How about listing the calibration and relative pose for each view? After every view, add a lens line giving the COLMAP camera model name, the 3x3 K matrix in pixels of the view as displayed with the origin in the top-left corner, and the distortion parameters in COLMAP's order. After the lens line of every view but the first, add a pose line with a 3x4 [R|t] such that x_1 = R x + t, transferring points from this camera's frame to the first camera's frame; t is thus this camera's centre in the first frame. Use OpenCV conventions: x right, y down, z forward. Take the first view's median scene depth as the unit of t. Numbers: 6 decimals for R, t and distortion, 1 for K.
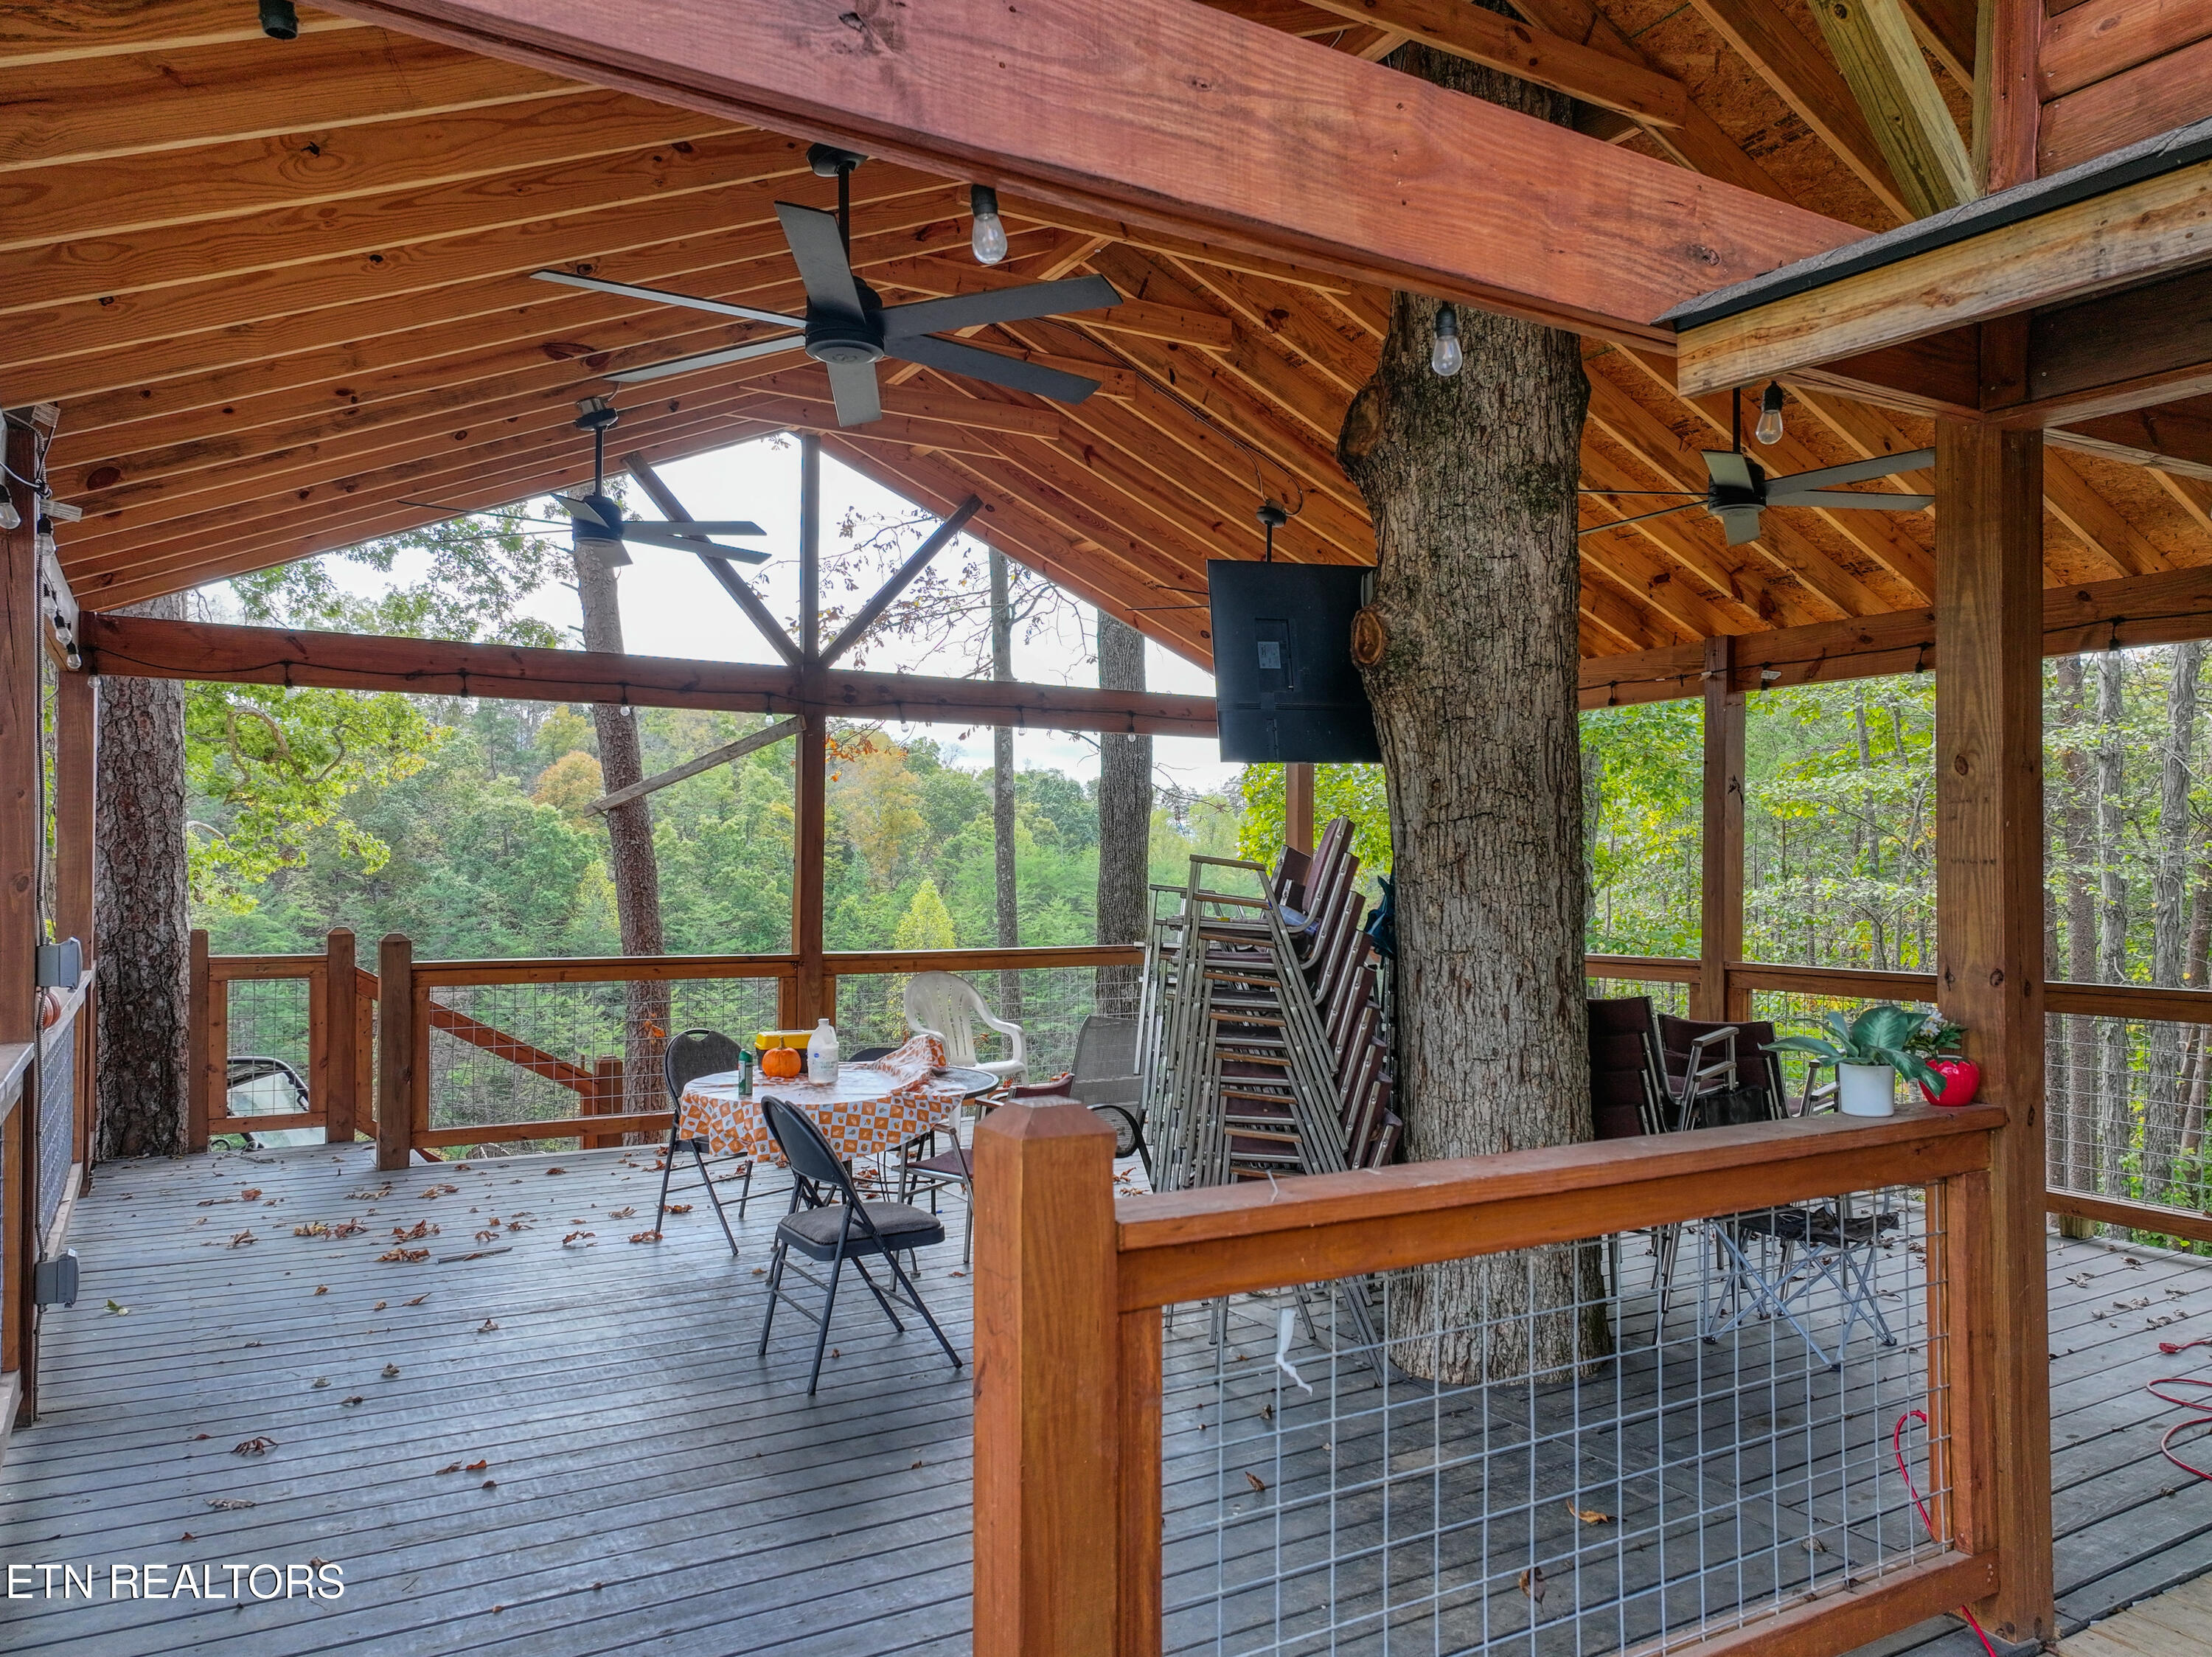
lens RADIAL K [[1578.5, 0, 1106.0], [0, 1578.5, 828.5], [0, 0, 1]] dist [-0.144697, -0.000484]
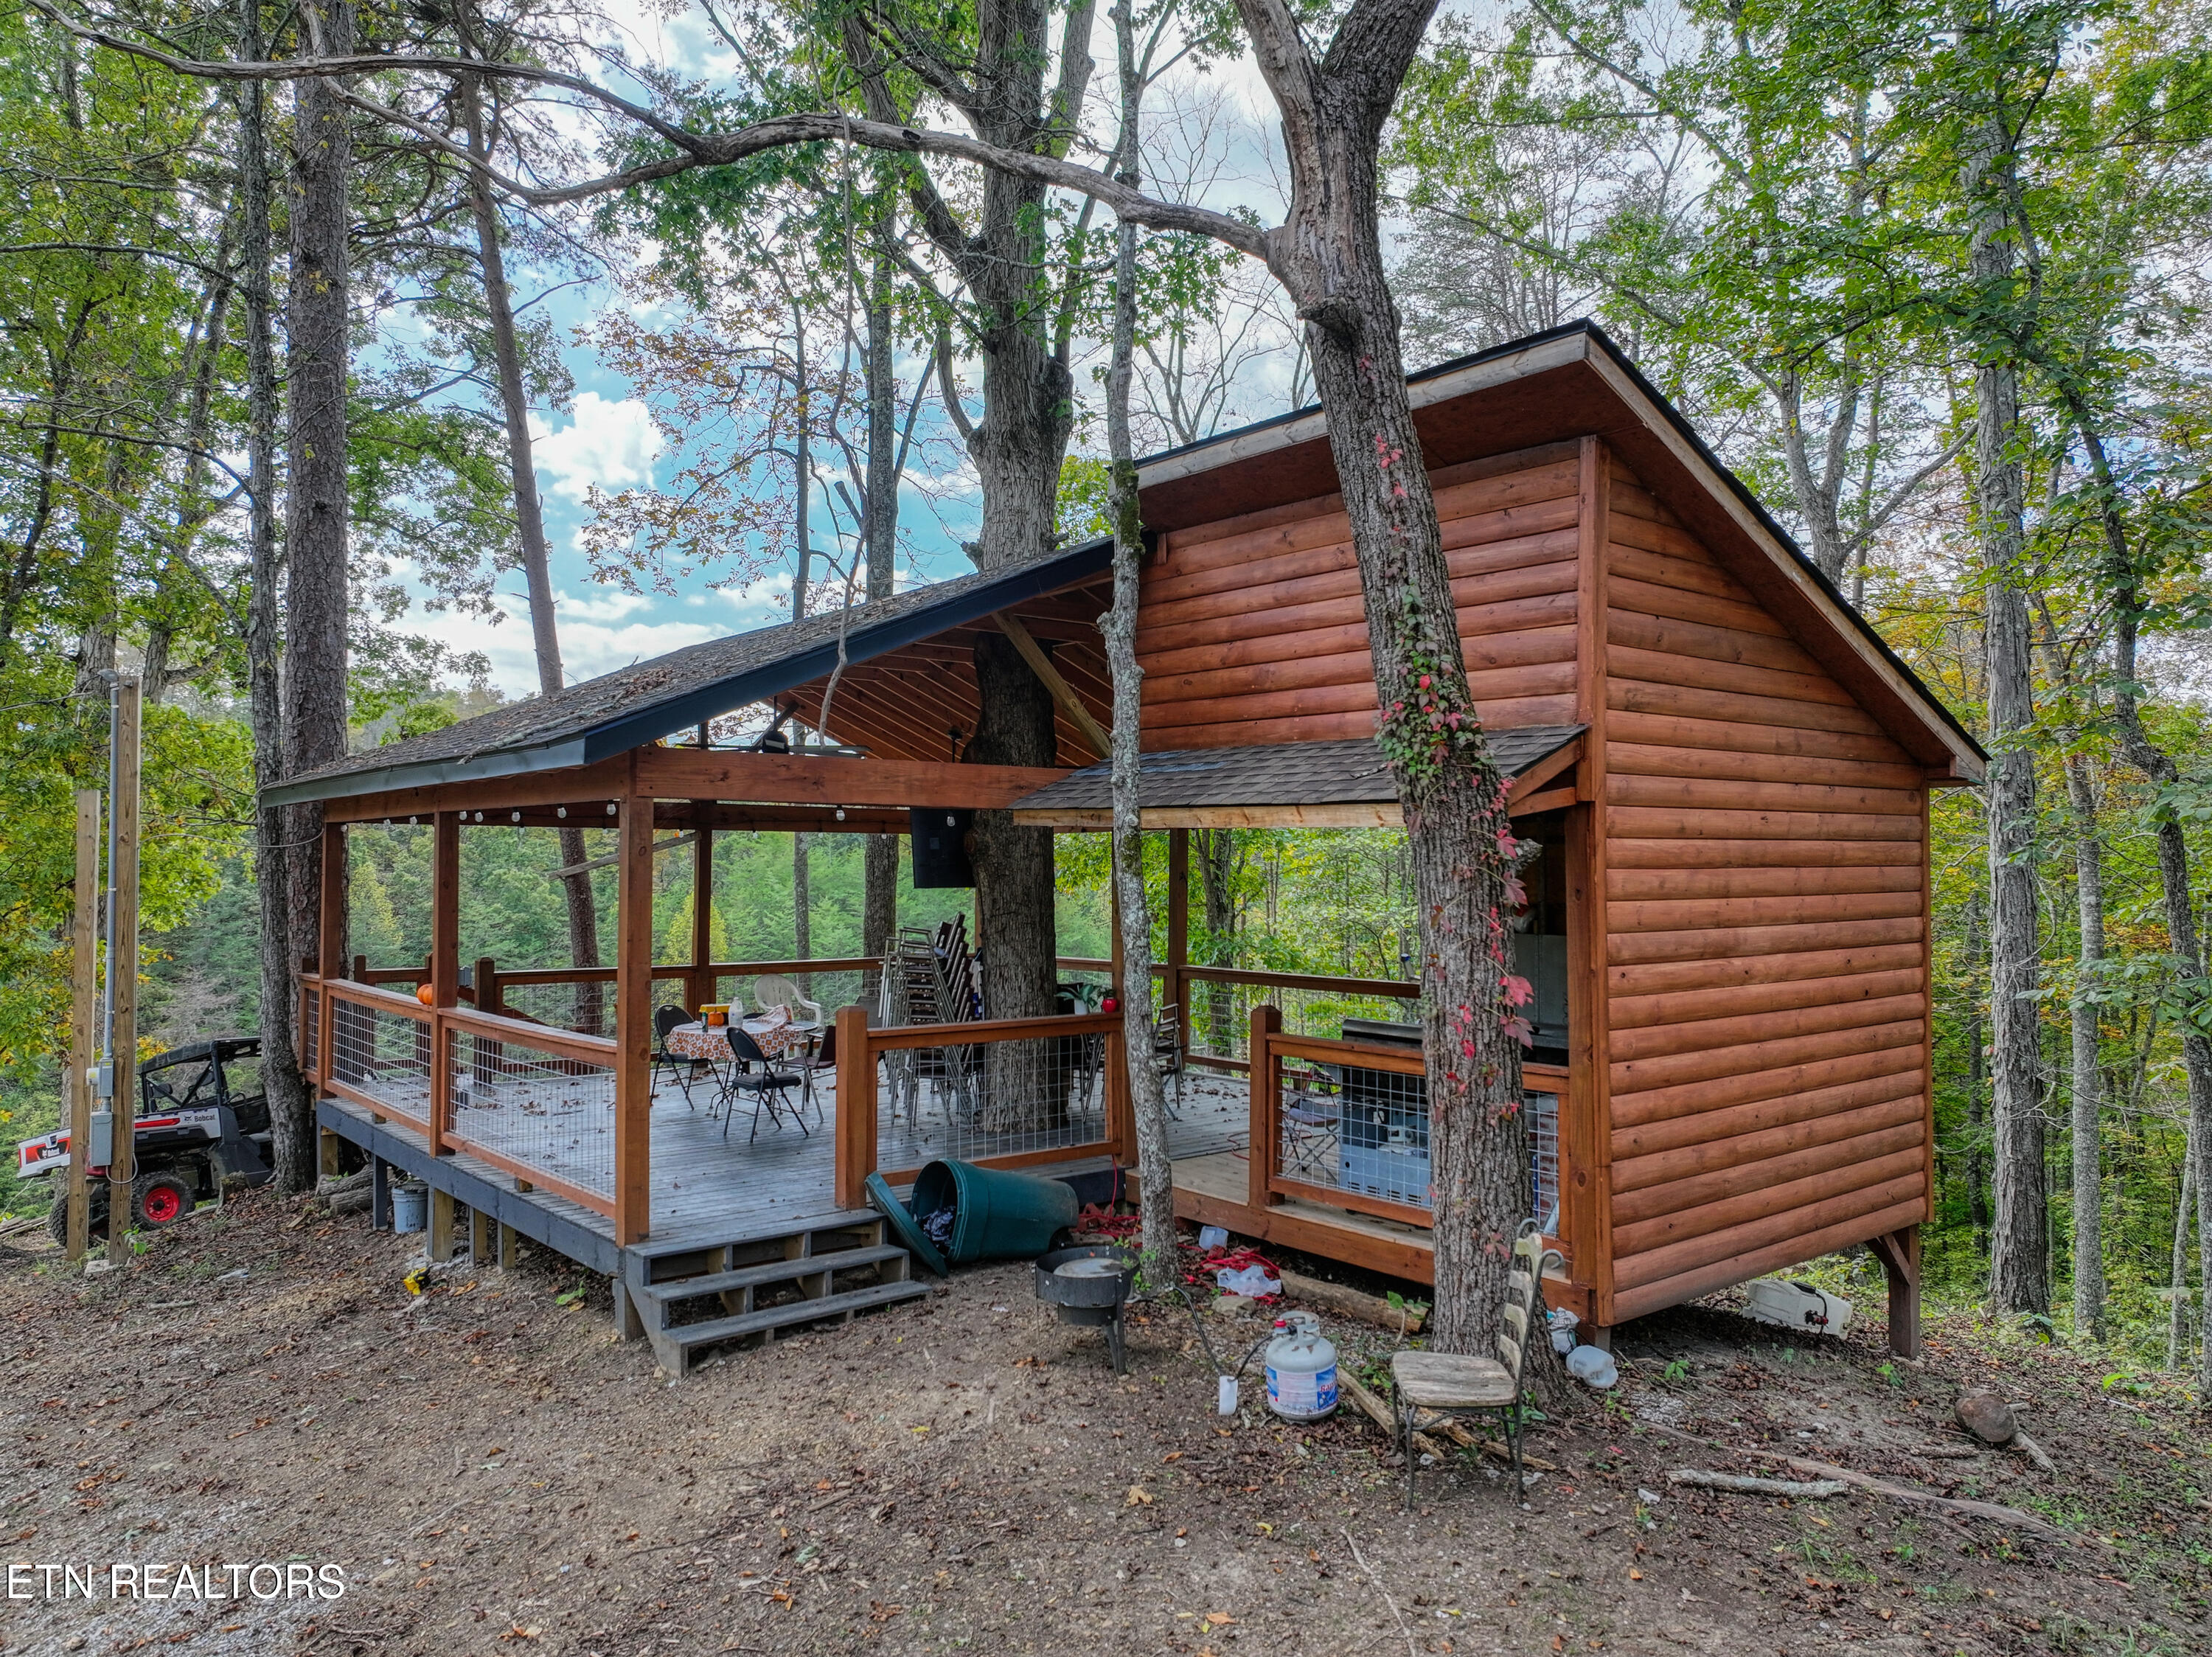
lens RADIAL K [[1578.5, 0, 1106.0], [0, 1578.5, 828.5], [0, 0, 1]] dist [-0.144697, -0.000484]
pose [[0.989092, 0.000286, 0.147301, 0.004986], [-0.001068, 0.999986, 0.005234, -0.108852], [-0.147297, -0.005334, 0.989078, -1.068489]]
